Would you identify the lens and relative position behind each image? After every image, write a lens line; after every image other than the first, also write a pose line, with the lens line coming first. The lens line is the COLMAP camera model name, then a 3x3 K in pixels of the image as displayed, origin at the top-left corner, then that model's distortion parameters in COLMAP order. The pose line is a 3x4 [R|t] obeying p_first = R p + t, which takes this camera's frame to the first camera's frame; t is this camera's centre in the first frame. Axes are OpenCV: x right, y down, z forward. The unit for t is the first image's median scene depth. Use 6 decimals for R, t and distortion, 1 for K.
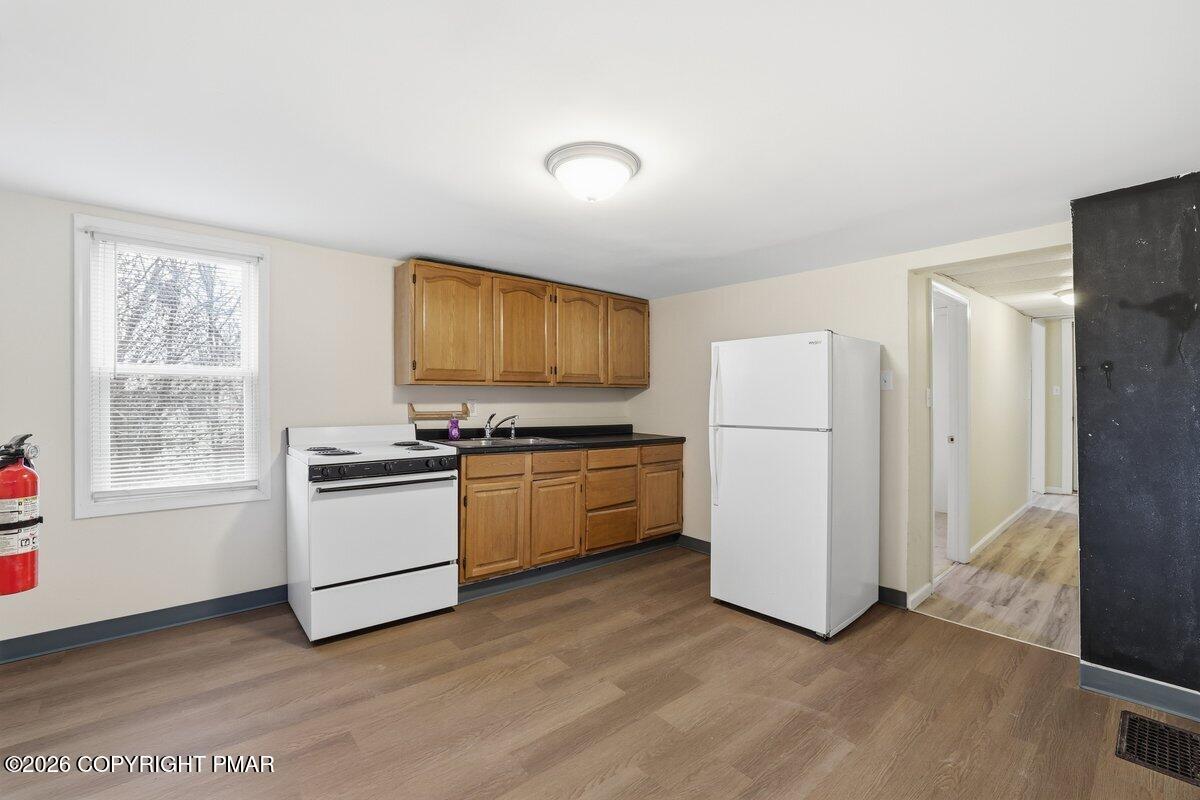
lens RADIAL K [[518.5, 0, 595.3], [0, 518.5, 397.5], [0, 0, 1]] dist [-0.047229, 0.018796]
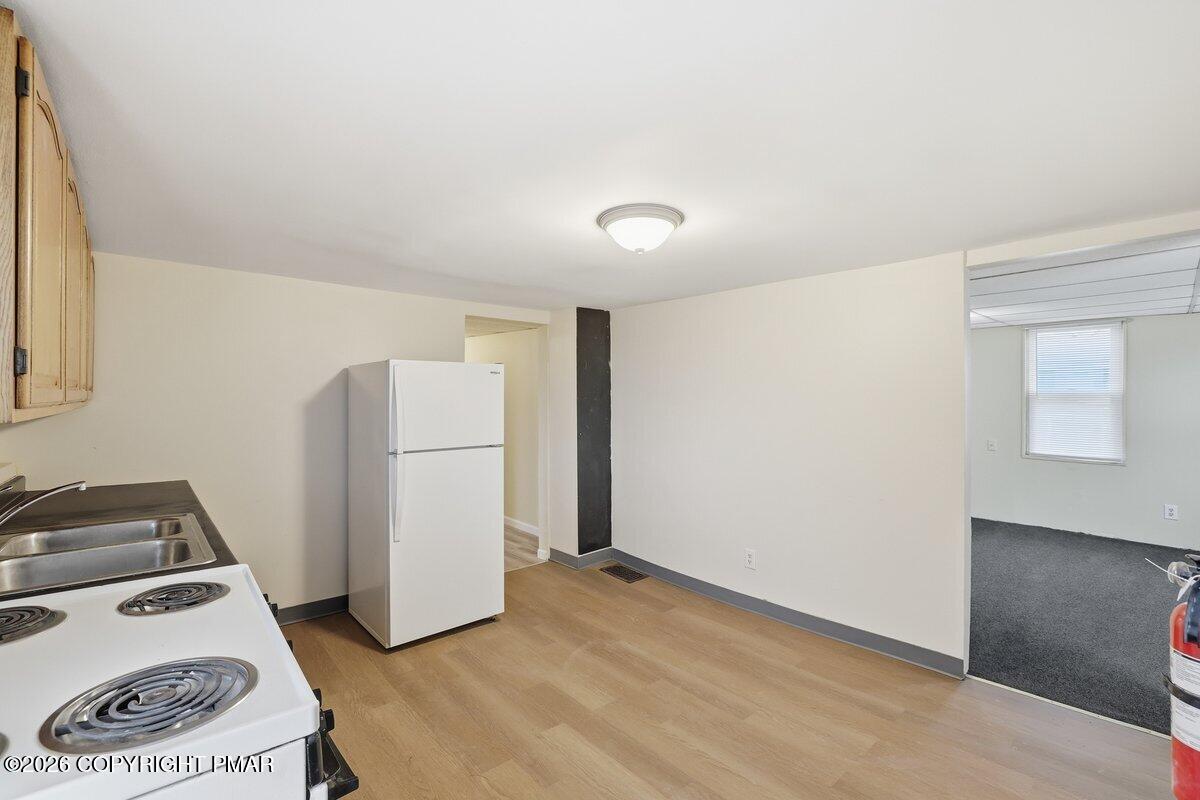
lens RADIAL K [[518.5, 0, 595.3], [0, 518.5, 397.5], [0, 0, 1]] dist [-0.047229, 0.018796]
pose [[-0.012921, 0.004792, 0.999905, -0.690803], [-0.005624, 0.999972, -0.004865, -0.040641], [-0.999901, -0.005686, -0.012894, 0.698948]]
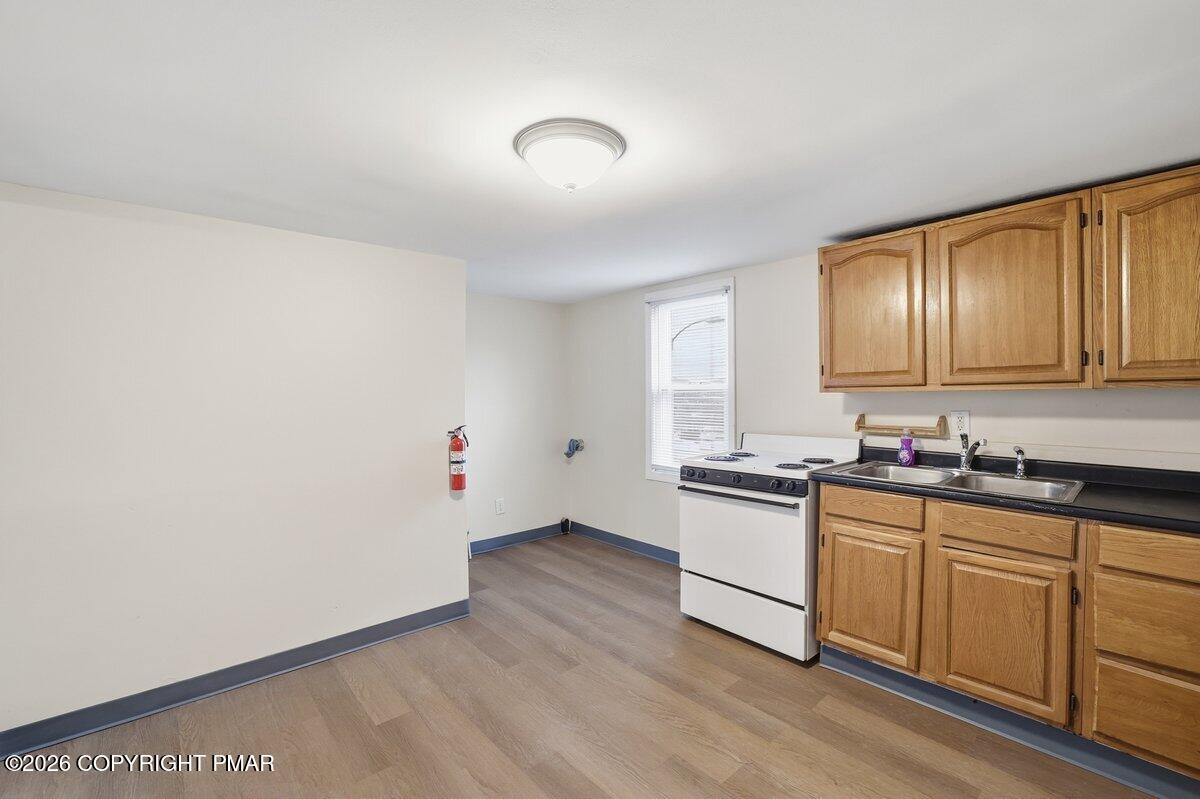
lens RADIAL K [[518.5, 0, 595.3], [0, 518.5, 397.0], [0, 0, 1]] dist [-0.047229, 0.018796]
pose [[0.014505, 0.001063, -0.999894, 0.535785], [0.013427, 0.999909, 0.001257, -0.026723], [0.999805, -0.013444, 0.014490, 0.644328]]
